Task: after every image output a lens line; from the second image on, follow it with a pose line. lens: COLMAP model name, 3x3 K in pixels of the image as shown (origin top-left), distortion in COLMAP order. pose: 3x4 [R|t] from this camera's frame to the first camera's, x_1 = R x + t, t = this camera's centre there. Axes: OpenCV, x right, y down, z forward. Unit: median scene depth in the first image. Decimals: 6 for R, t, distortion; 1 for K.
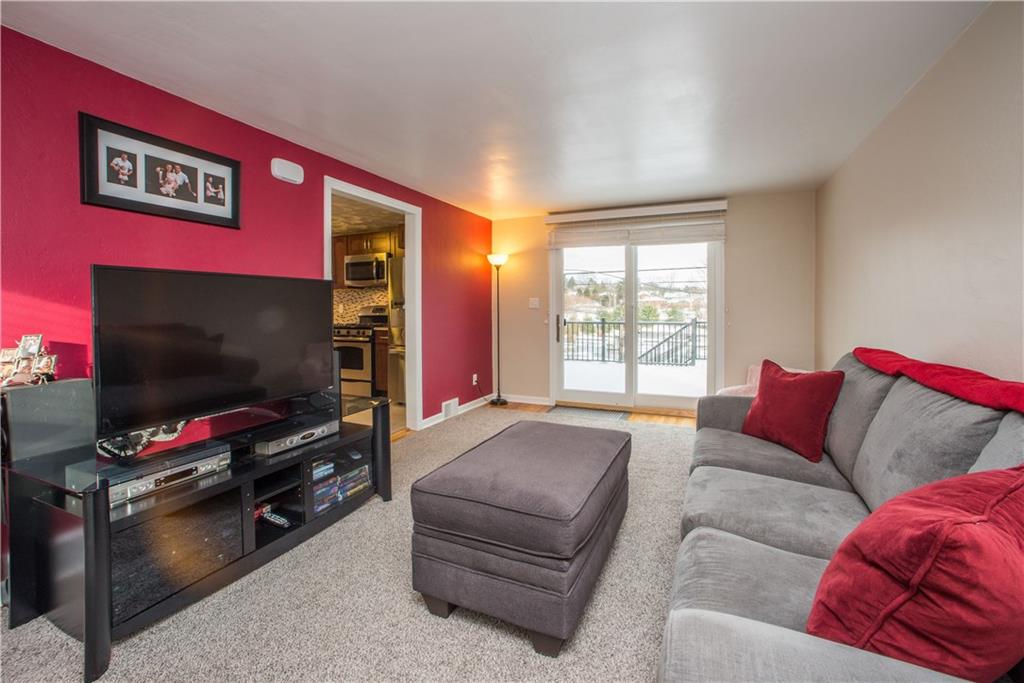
lens RADIAL K [[440.6, 0, 514.5], [0, 440.6, 308.8], [0, 0, 1]] dist [-0.000970, 0.000060]
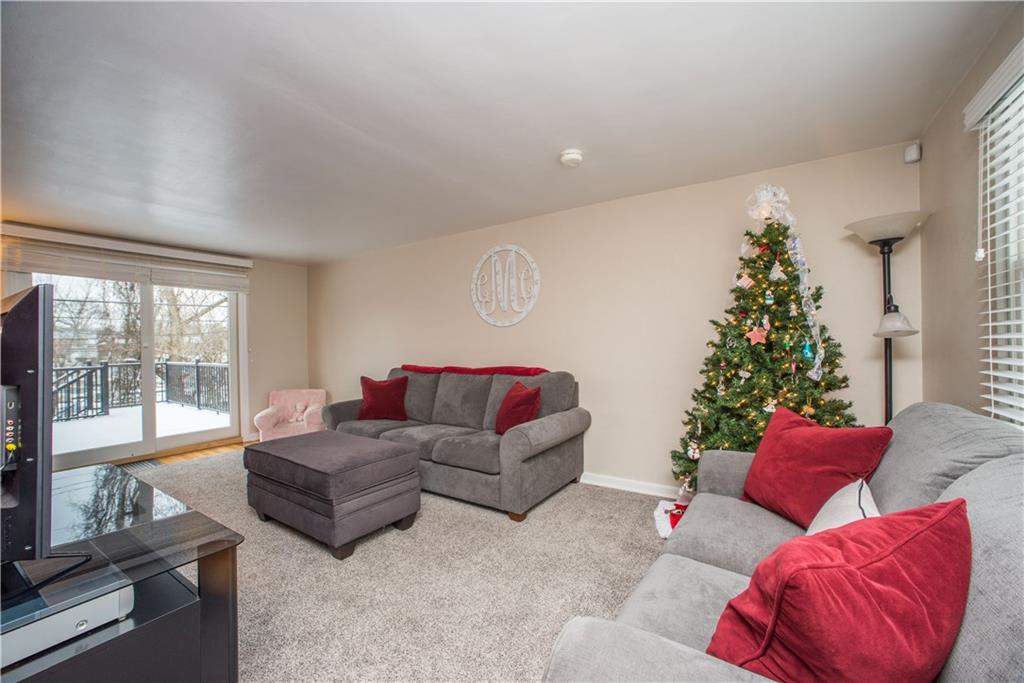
lens RADIAL K [[413.8, 0, 513.8], [0, 413.8, 347.1], [0, 0, 1]] dist [-0.001652, -0.000058]
pose [[0.172643, -0.008274, 0.984950, -0.524897], [0.017059, 0.999840, 0.005409, 0.001109], [-0.984837, 0.015868, 0.172756, 0.074730]]
